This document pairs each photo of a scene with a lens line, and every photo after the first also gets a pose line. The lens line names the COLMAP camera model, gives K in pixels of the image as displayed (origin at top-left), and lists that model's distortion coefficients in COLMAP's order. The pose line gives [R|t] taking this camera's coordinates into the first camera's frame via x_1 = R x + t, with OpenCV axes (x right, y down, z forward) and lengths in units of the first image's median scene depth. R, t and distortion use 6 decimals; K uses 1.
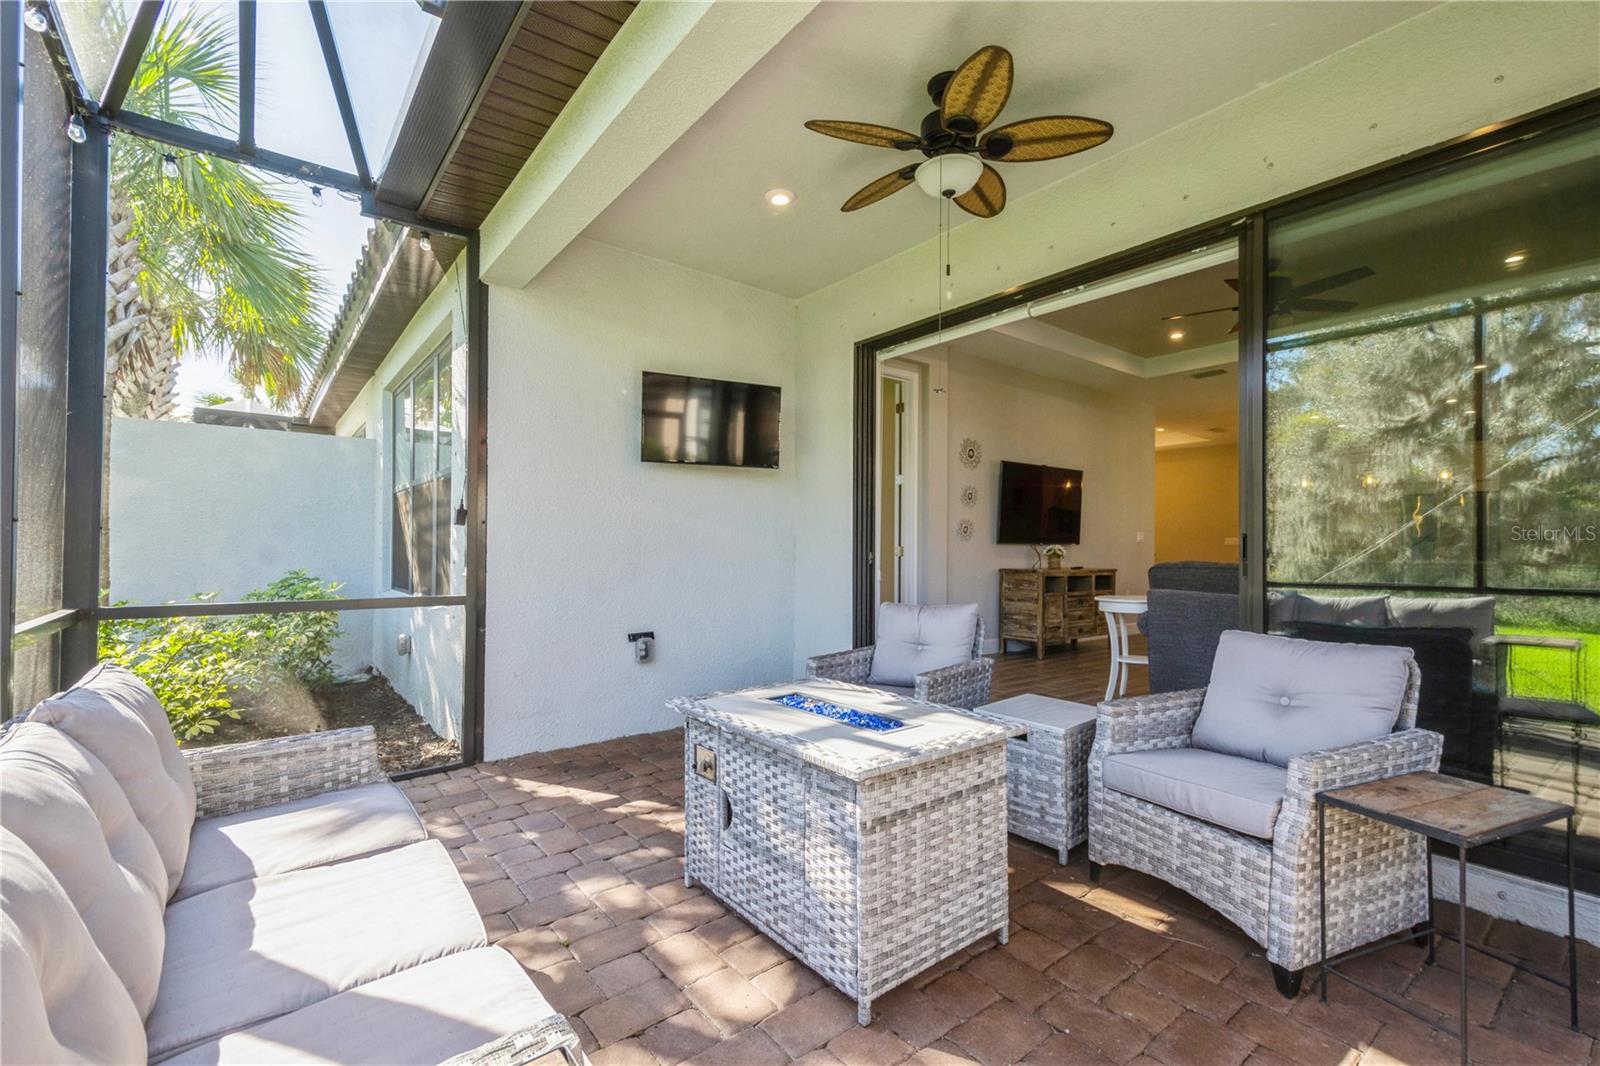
lens RADIAL K [[701.4, 0, 815.7], [0, 701.4, 542.7], [0, 0, 1]] dist [0.011885, -0.000529]
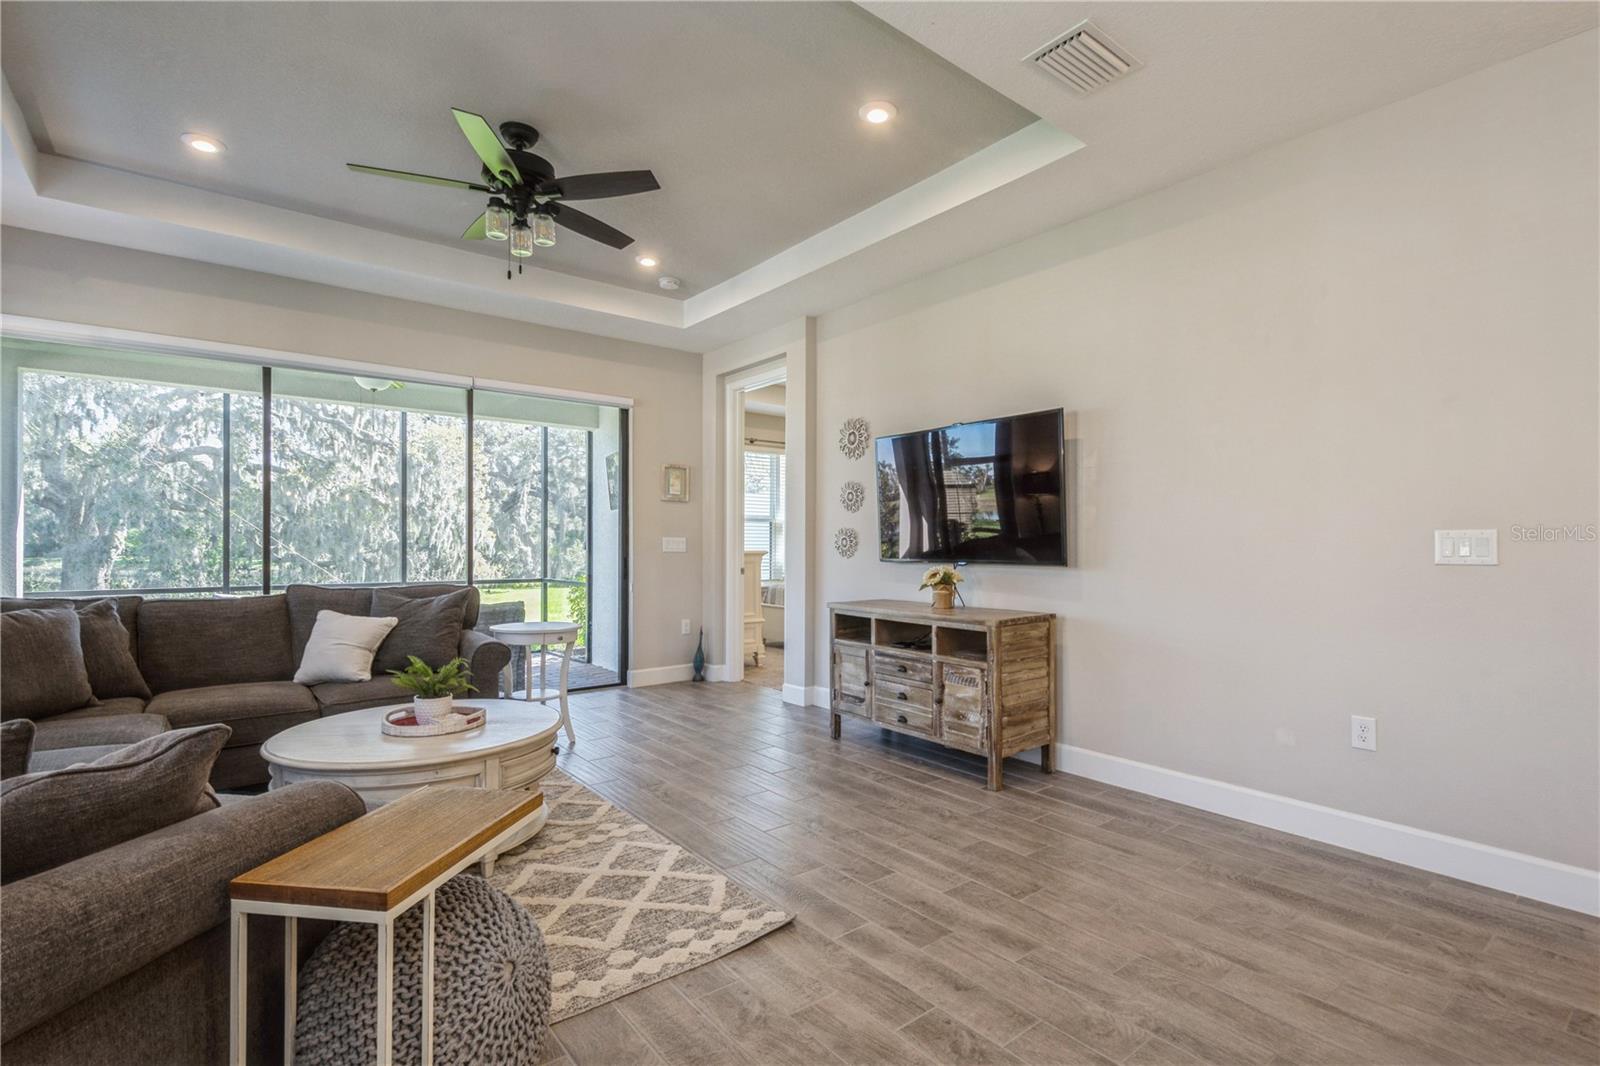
lens RADIAL K [[751.5, 0, 821.4], [0, 751.5, 541.5], [0, 0, 1]] dist [0.002615, -0.000501]
pose [[0.005385, -0.010687, -0.999928, 2.272651], [0.009707, 0.999896, -0.010635, -0.026035], [0.999938, -0.009649, 0.005488, 2.177272]]
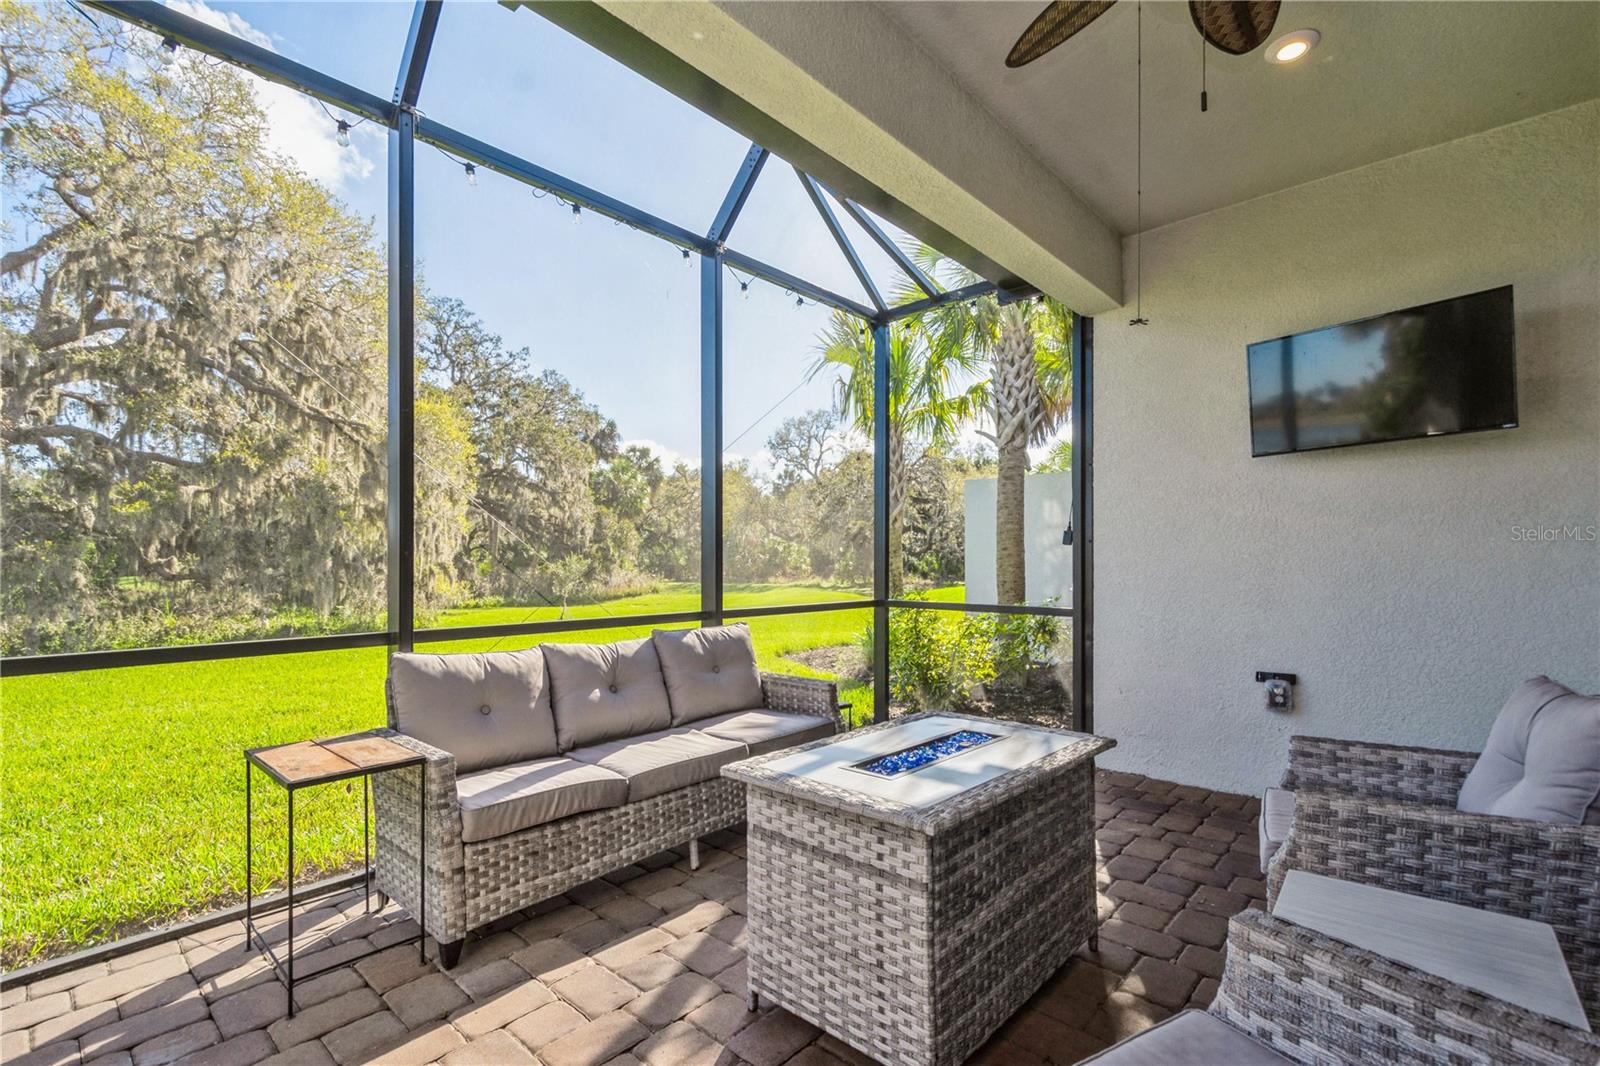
lens RADIAL K [[719.3, 0, 820.7], [0, 719.3, 556.7], [0, 0, 1]] dist [0.013392, -0.000152]
pose [[0.150968, -0.010208, -0.988486, 0.716100], [0.014737, 0.999859, -0.008075, -0.003833], [0.988429, -0.013348, 0.151097, 0.561910]]
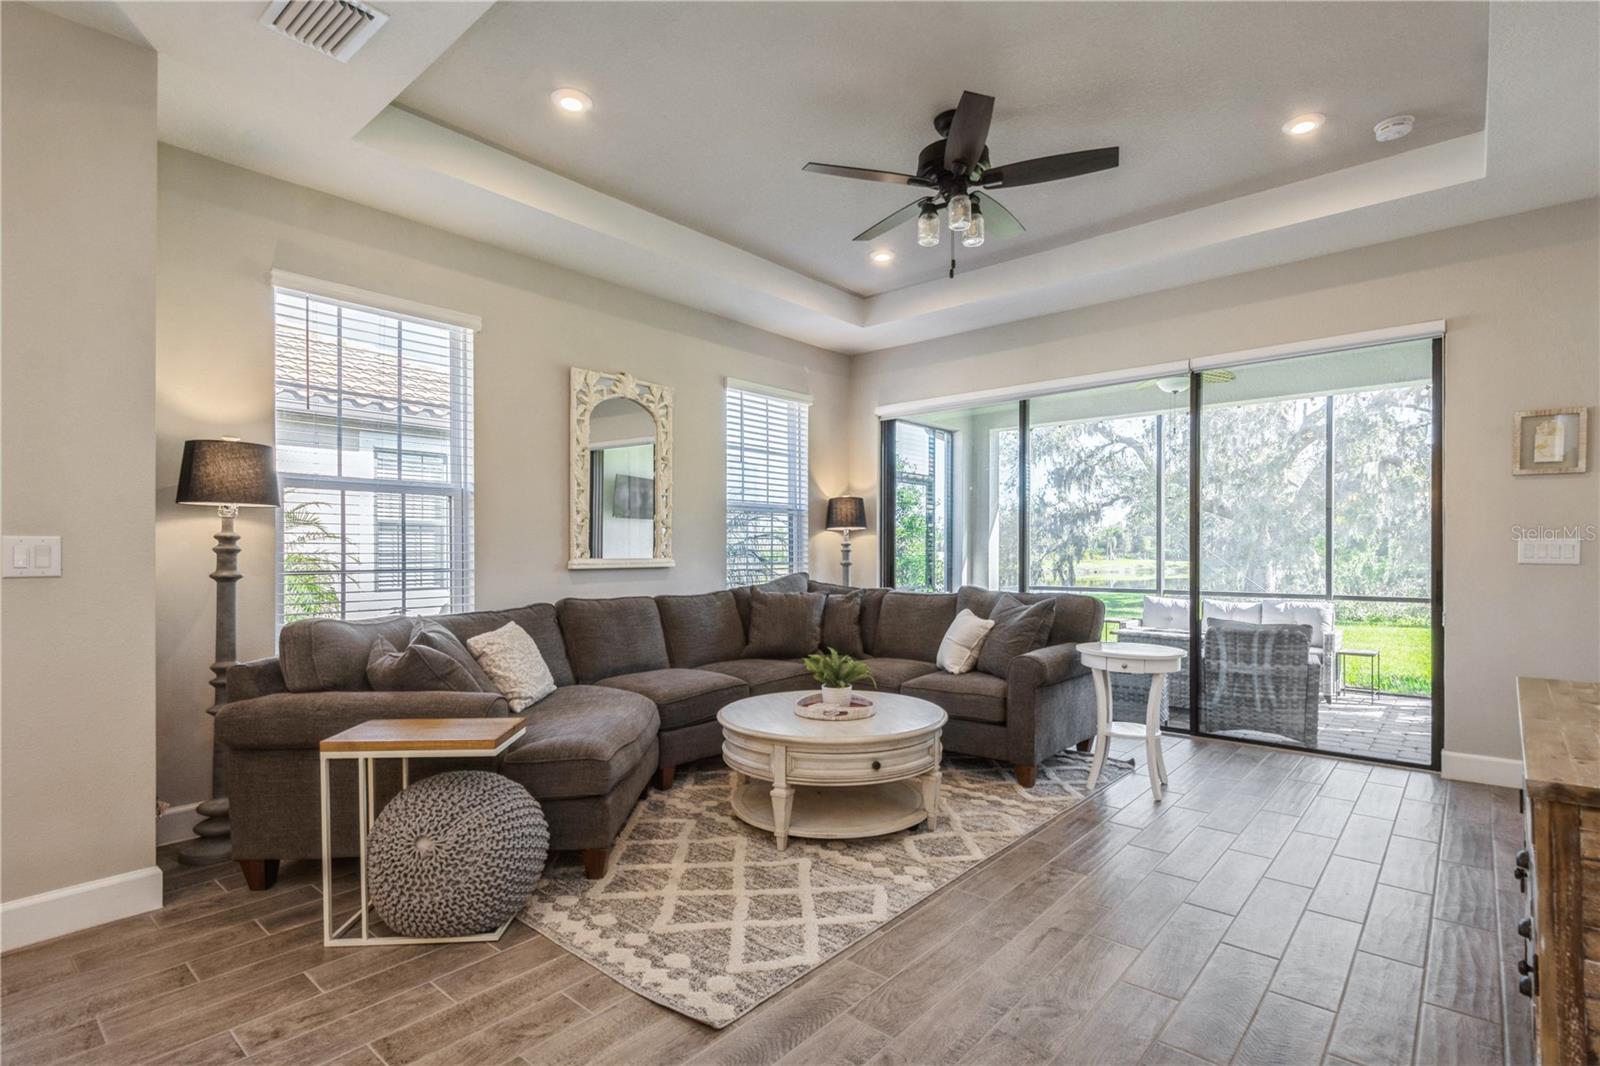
lens RADIAL K [[767.7, 0, 817.1], [0, 767.7, 551.3], [0, 0, 1]] dist [0.023519, -0.012523]
pose [[-0.983198, -0.004594, -0.182485, 1.497650], [-0.002292, 0.999915, -0.012826, -0.024281], [0.182528, -0.012192, -0.983125, 2.813017]]
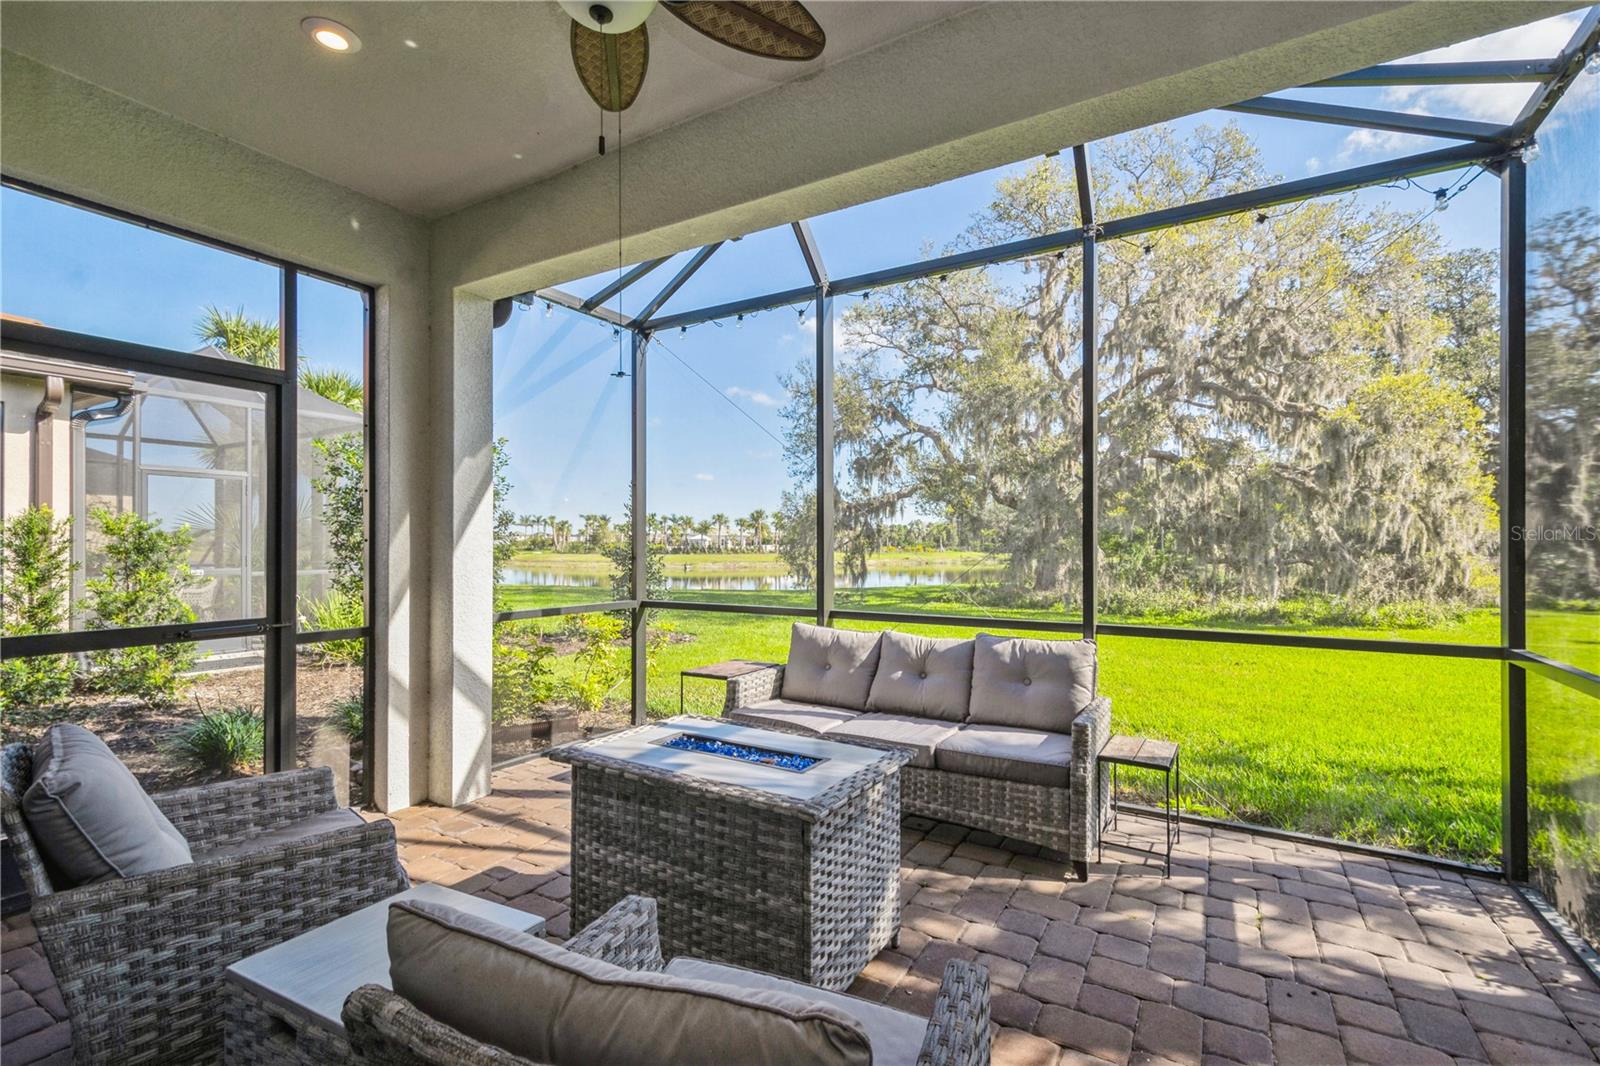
lens RADIAL K [[701.4, 0, 815.7], [0, 701.4, 542.7], [0, 0, 1]] dist [0.011885, -0.000529]
pose [[-0.934725, -0.007060, -0.355303, 0.221755], [-0.001517, 0.999873, -0.015877, -0.038907], [0.355370, -0.014301, -0.934616, 1.558241]]
